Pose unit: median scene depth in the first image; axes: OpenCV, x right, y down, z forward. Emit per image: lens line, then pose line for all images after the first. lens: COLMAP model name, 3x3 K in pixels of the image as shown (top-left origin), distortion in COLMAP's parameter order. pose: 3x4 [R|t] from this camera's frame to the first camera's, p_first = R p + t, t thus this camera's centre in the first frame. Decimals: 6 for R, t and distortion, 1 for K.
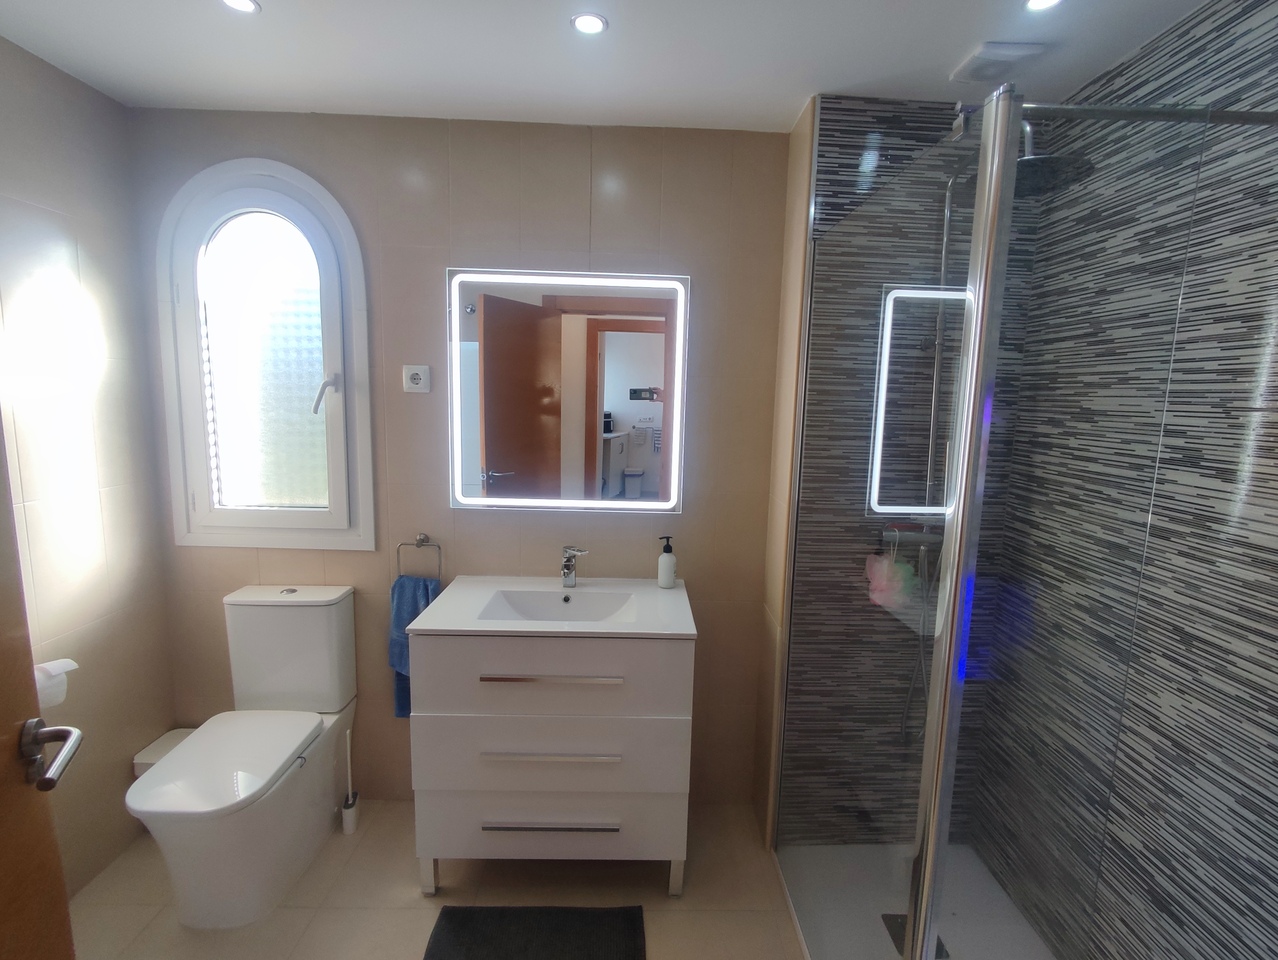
lens RADIAL K [[583.7, 0, 646.9], [0, 583.7, 467.6], [0, 0, 1]] dist [-0.003058, -0.001936]
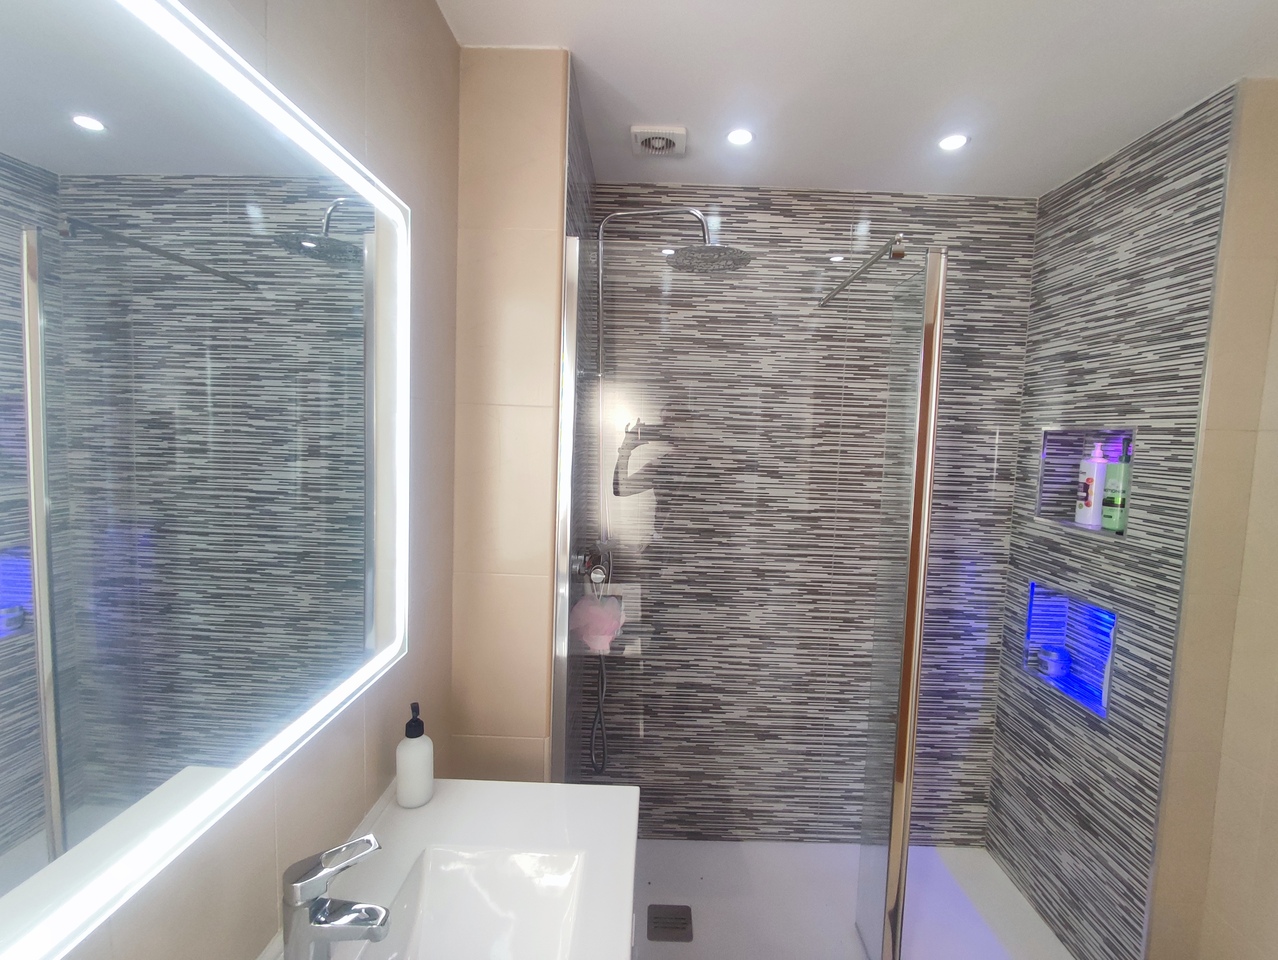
lens RADIAL K [[583.7, 0, 652.8], [0, 583.7, 464.2], [0, 0, 1]] dist [-0.003058, -0.001936]
pose [[0.035226, -0.090899, 0.995237, -0.562425], [0.094117, 0.991731, 0.087247, -0.149968], [-0.994938, 0.090596, 0.043490, 0.933302]]
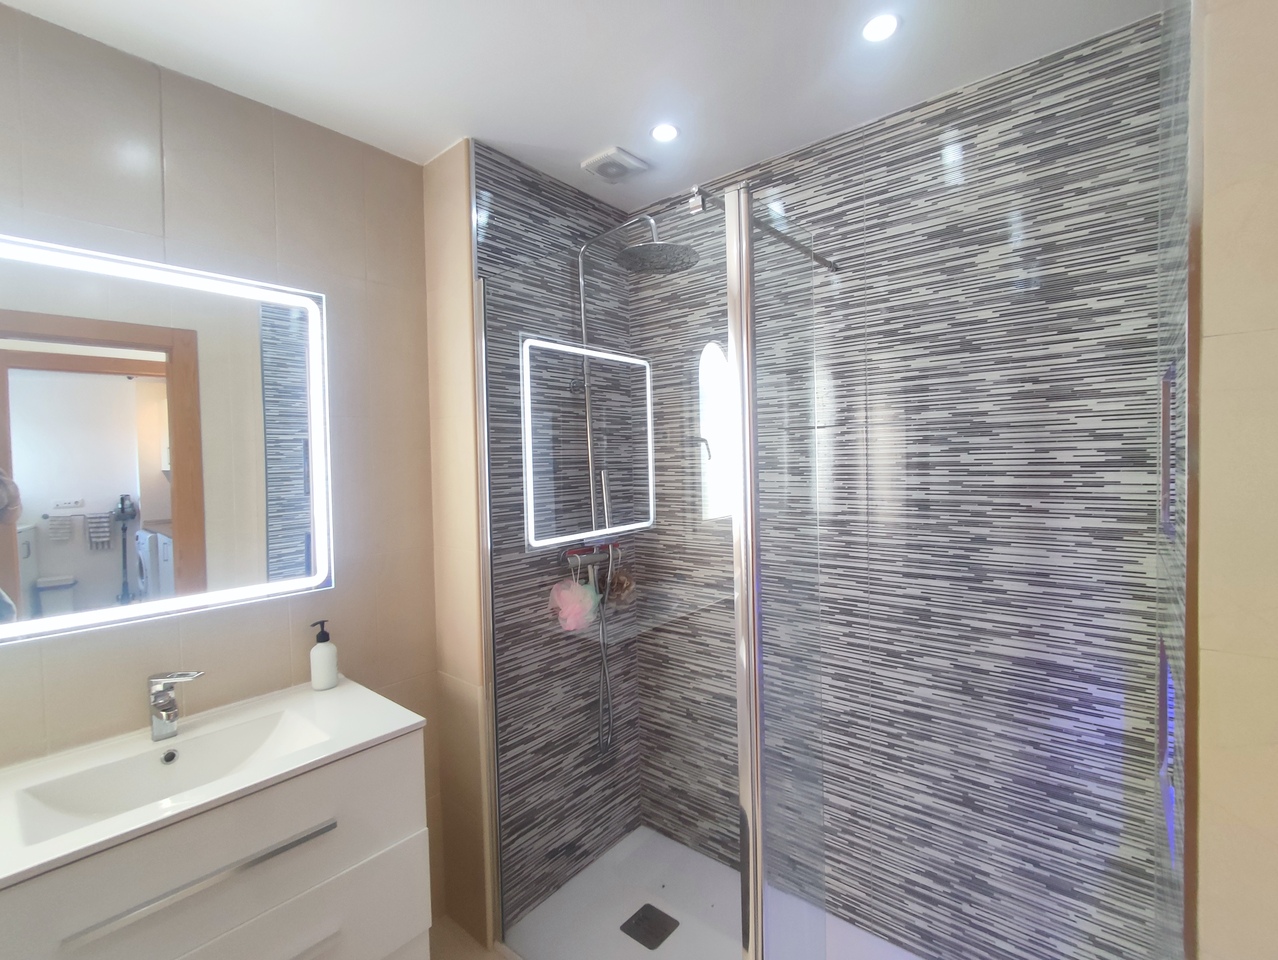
lens RADIAL K [[583.7, 0, 650.1], [0, 583.7, 469.2], [0, 0, 1]] dist [-0.003058, -0.001936]
pose [[0.657269, -0.058570, 0.751377, -0.308313], [0.138085, 0.989458, -0.043662, 0.017189], [-0.740898, 0.132451, 0.658427, 0.183756]]
